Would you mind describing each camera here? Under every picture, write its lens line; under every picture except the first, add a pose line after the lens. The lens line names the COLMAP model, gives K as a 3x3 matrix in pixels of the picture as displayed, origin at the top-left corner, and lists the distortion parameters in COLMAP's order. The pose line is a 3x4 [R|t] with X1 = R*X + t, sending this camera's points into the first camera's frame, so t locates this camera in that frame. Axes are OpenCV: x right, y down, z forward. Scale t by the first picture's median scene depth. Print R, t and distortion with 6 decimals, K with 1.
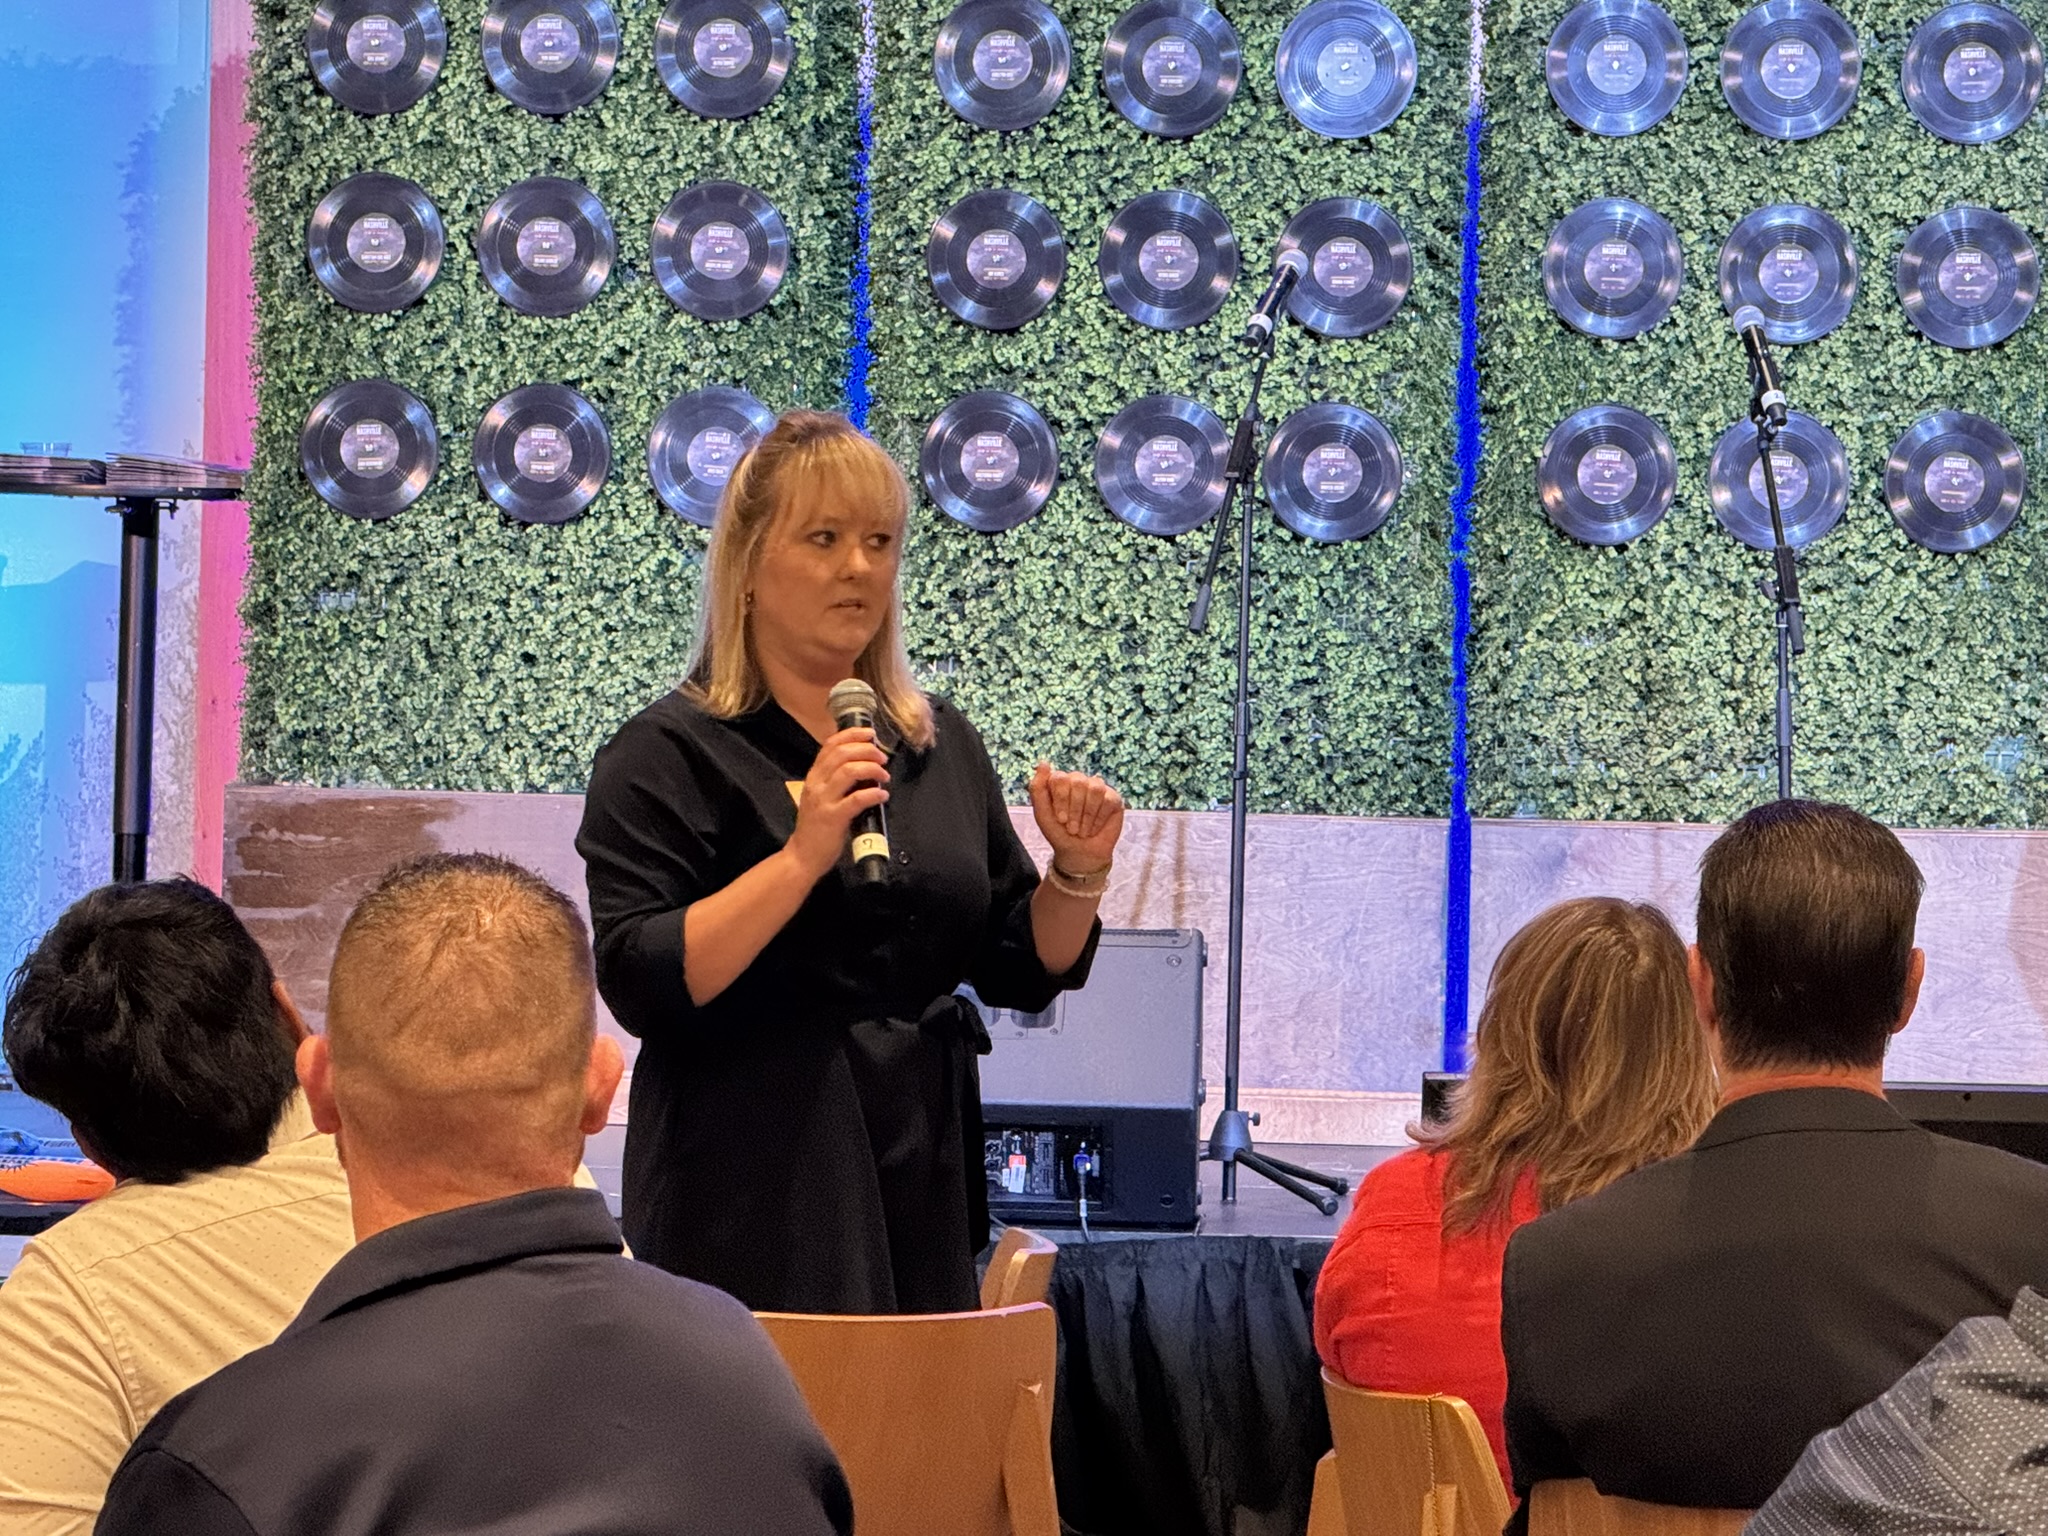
lens RADIAL K [[9157.9, 0, 1027.4], [0, 9157.9, 765.0], [0, 0, 1]] dist [0.239289, 0.000000]
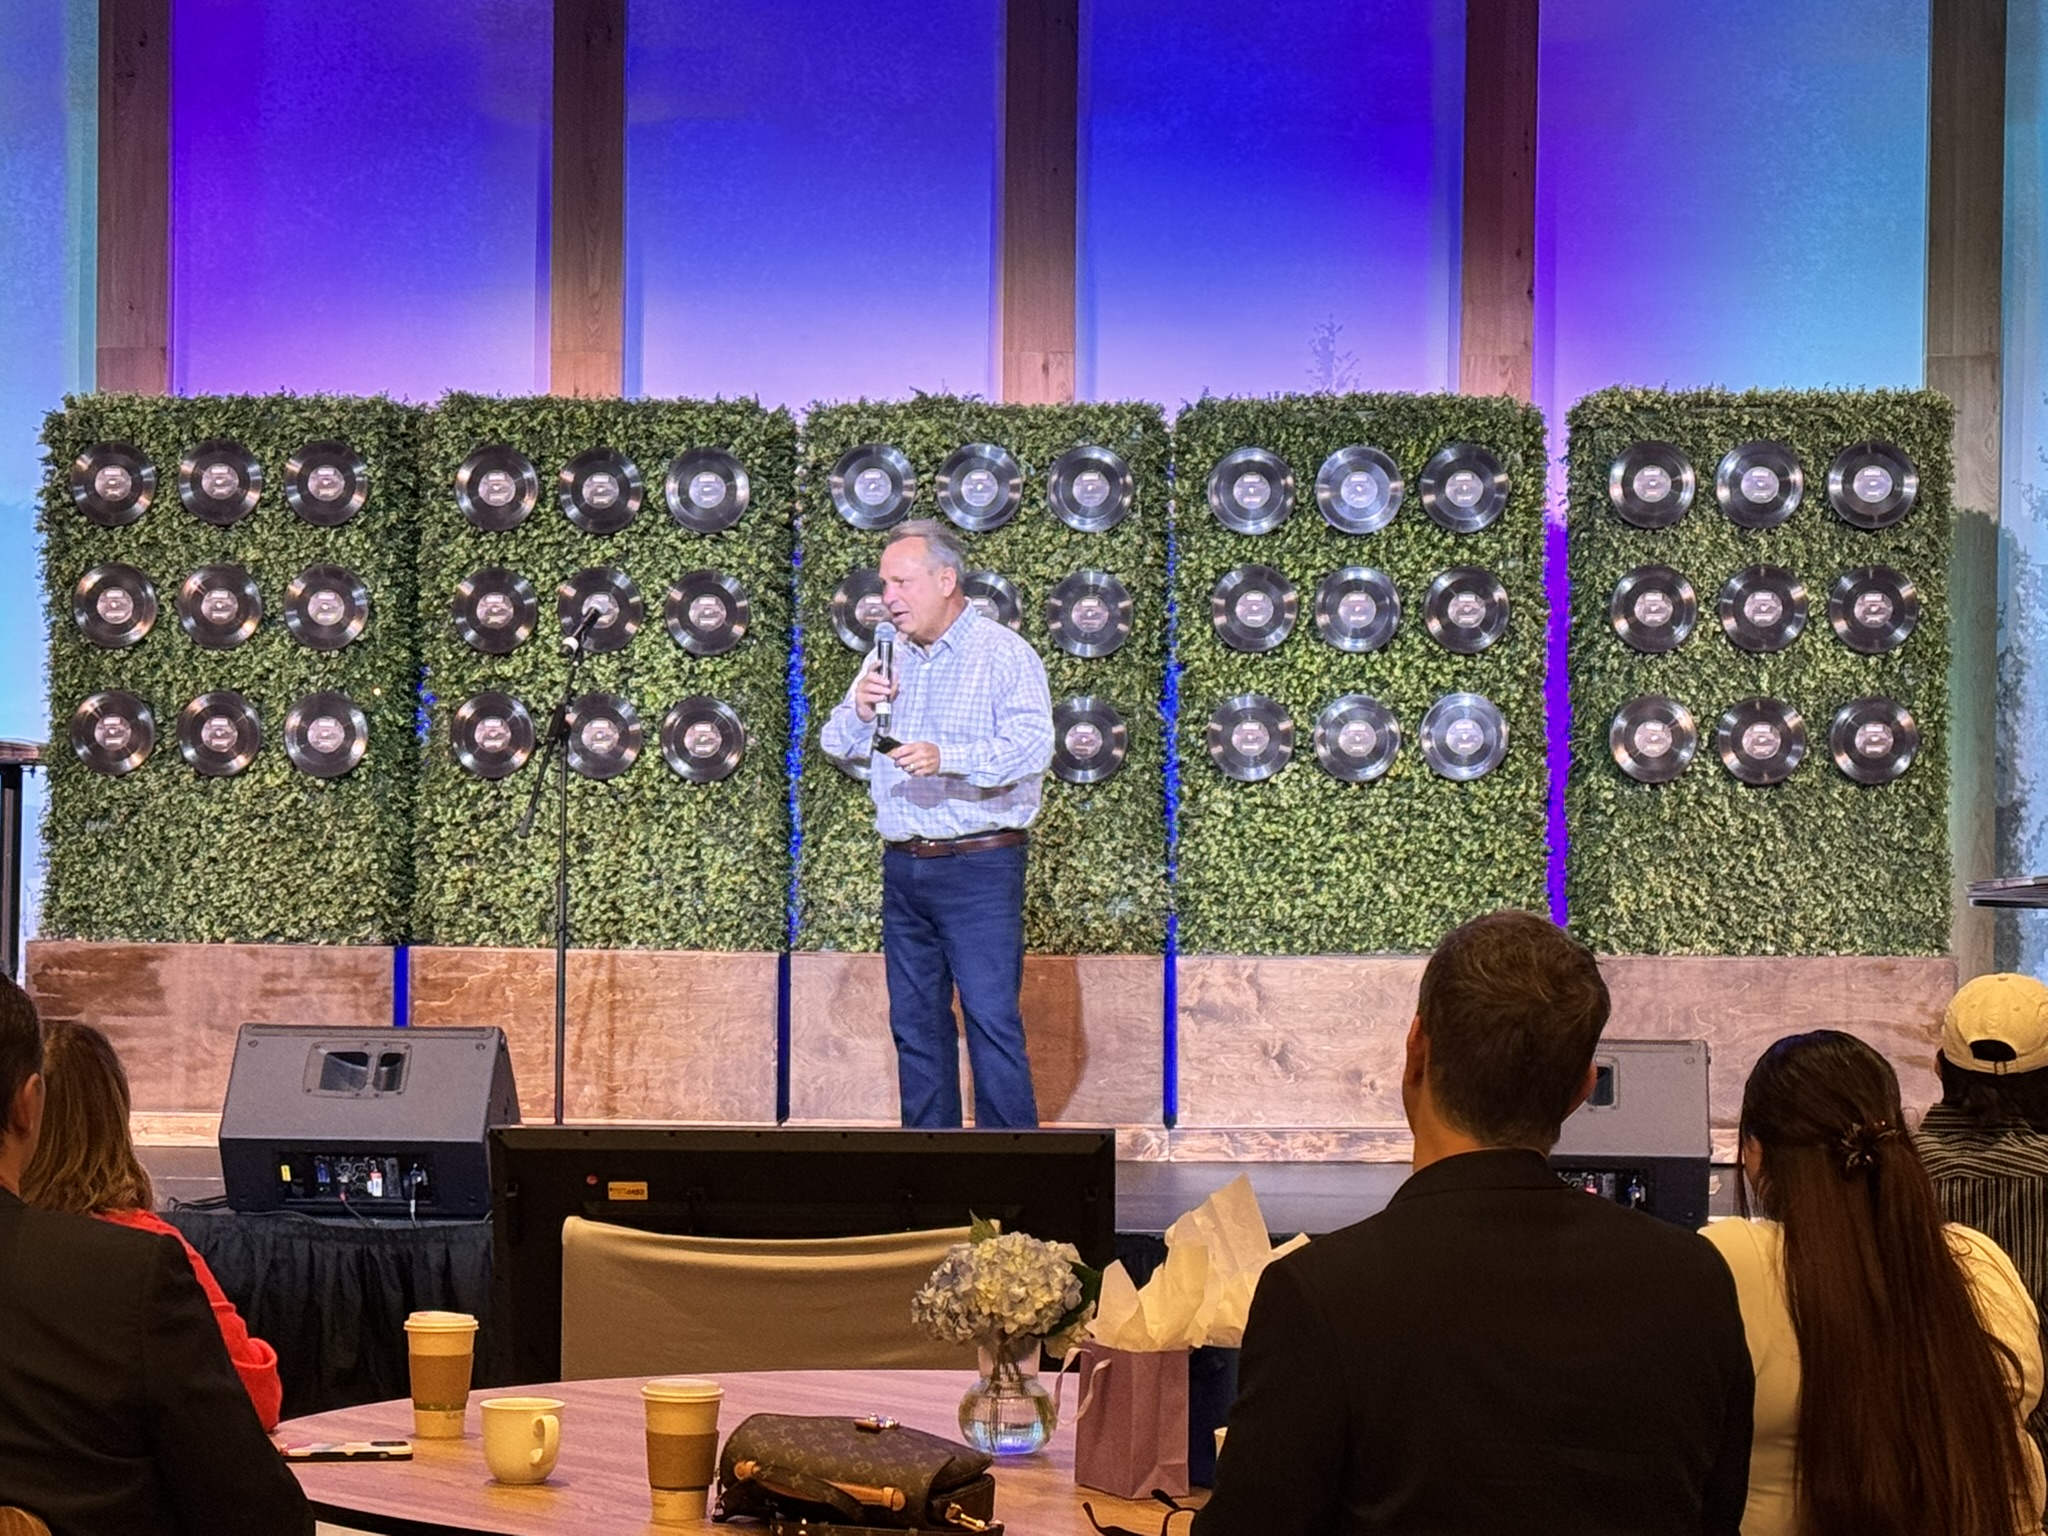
lens RADIAL K [[4923.4, 0, 1025.8], [0, 4923.4, 804.7], [0, 0, 1]] dist [0.155244, 0.000000]
pose [[0.999473, -0.012489, -0.029952, 0.115992], [0.011823, 0.999681, -0.022310, -0.000261], [0.030221, 0.021945, 0.999302, 0.130784]]
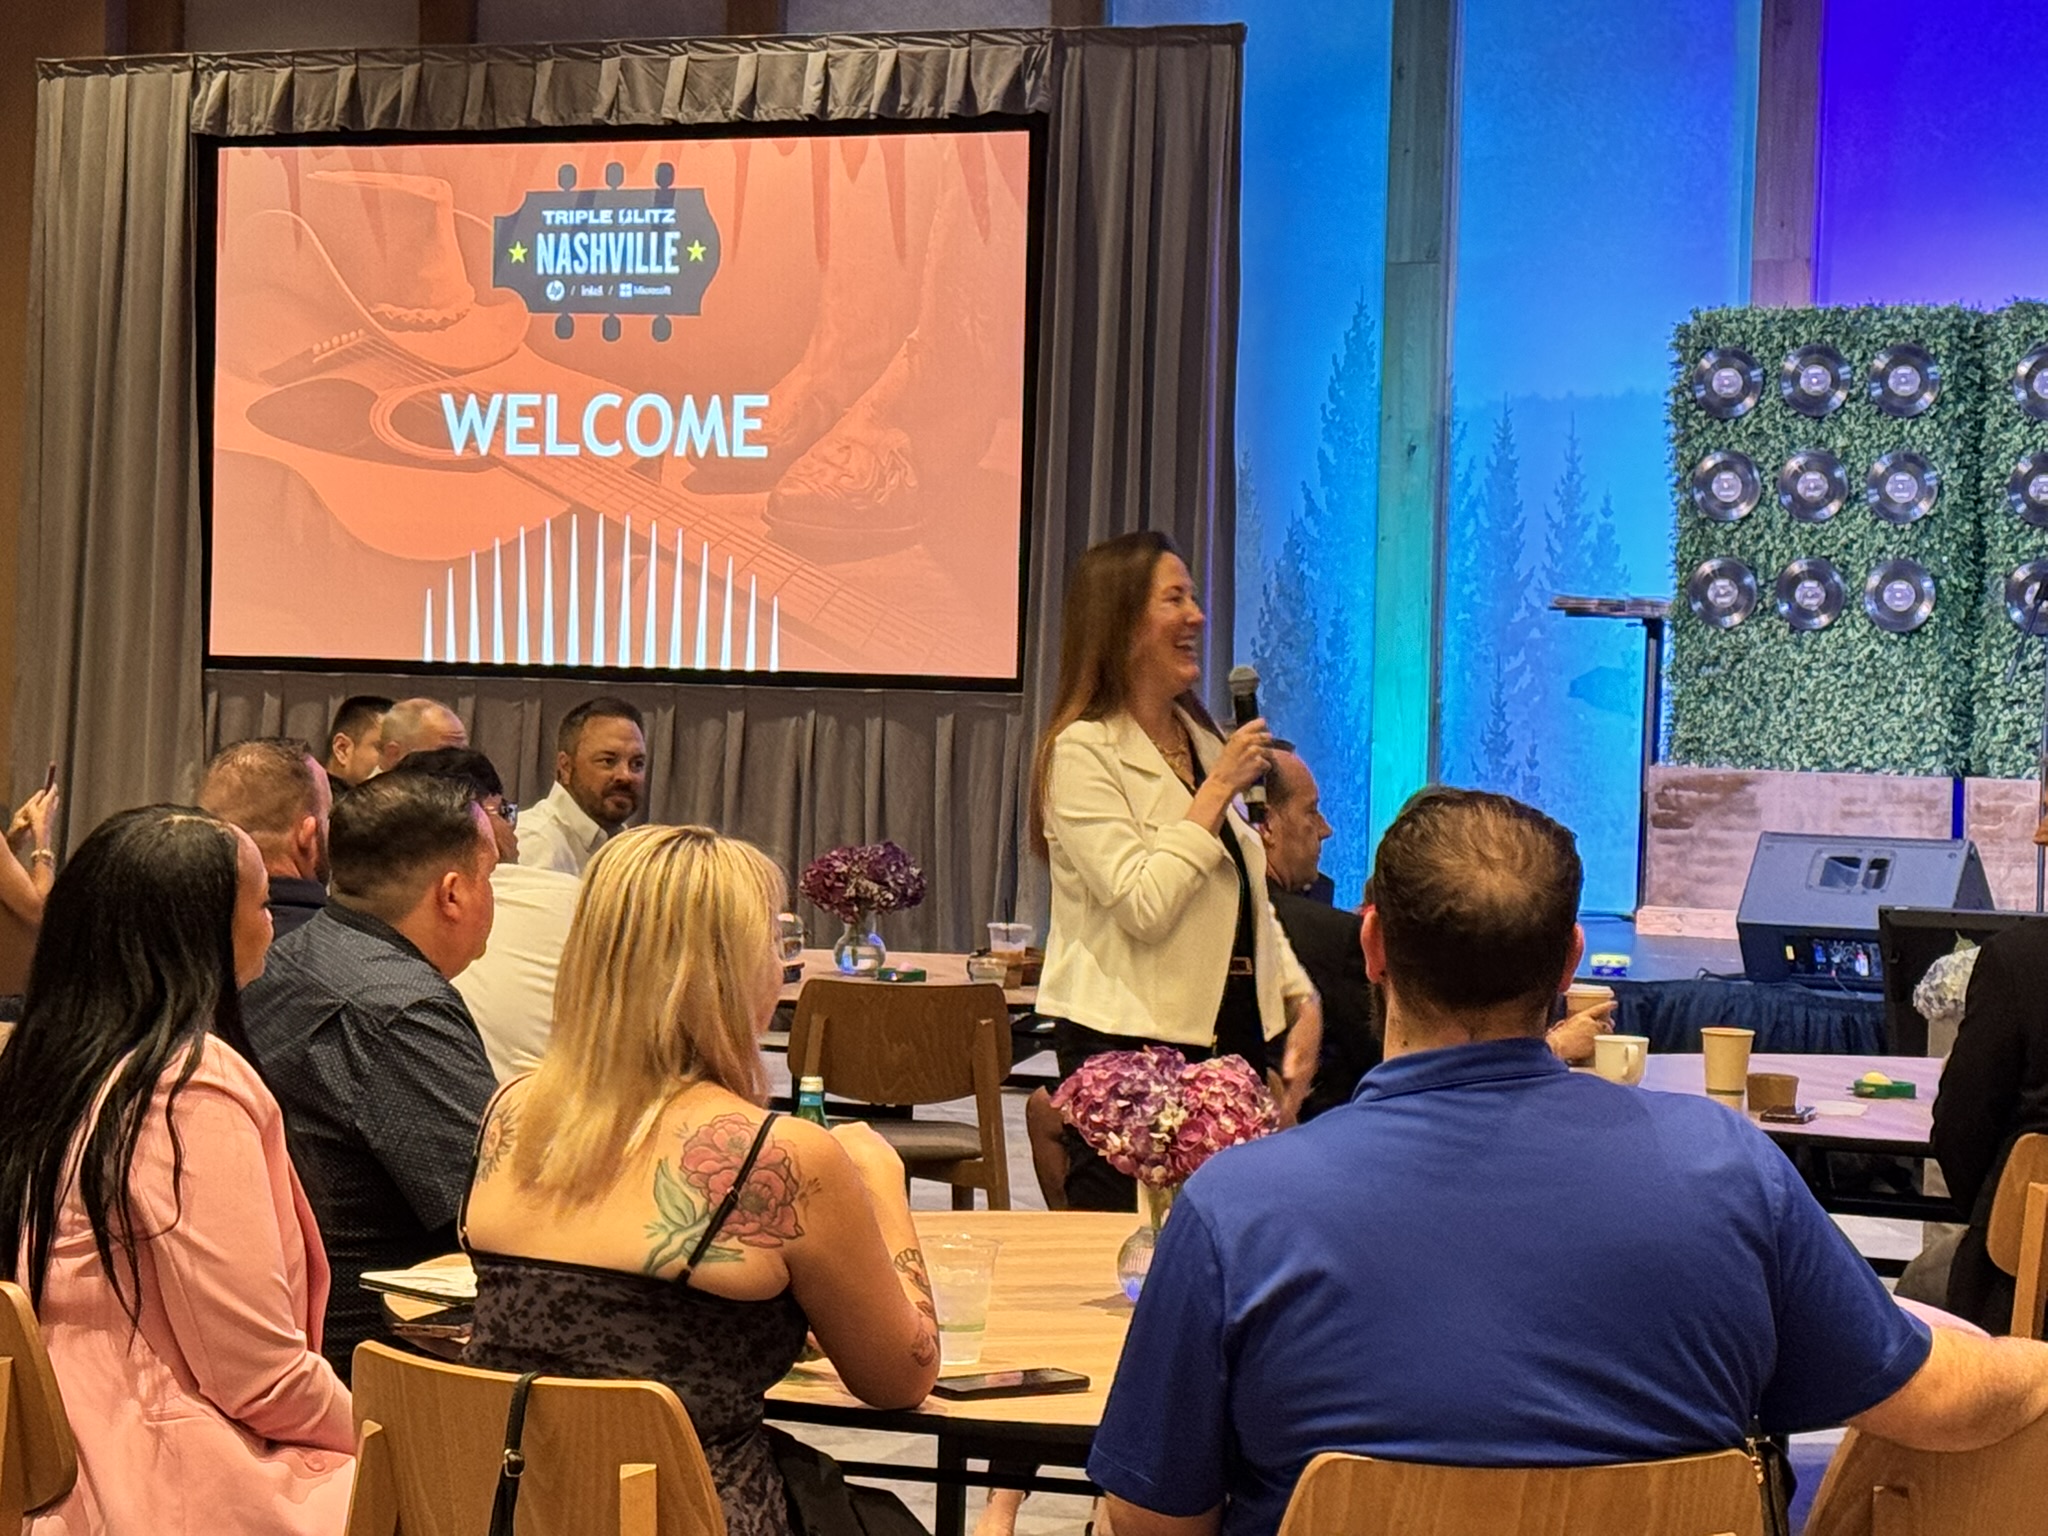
lens RADIAL K [[5221.2, 0, 953.2], [0, 5221.2, 792.9], [0, 0, 1]] dist [0.129486, 0.000000]
pose [[0.909637, 0.011750, -0.415237, 0.239855], [-0.011398, 0.999930, 0.003325, 0.005890], [0.415247, 0.001708, 0.909707, -0.070355]]
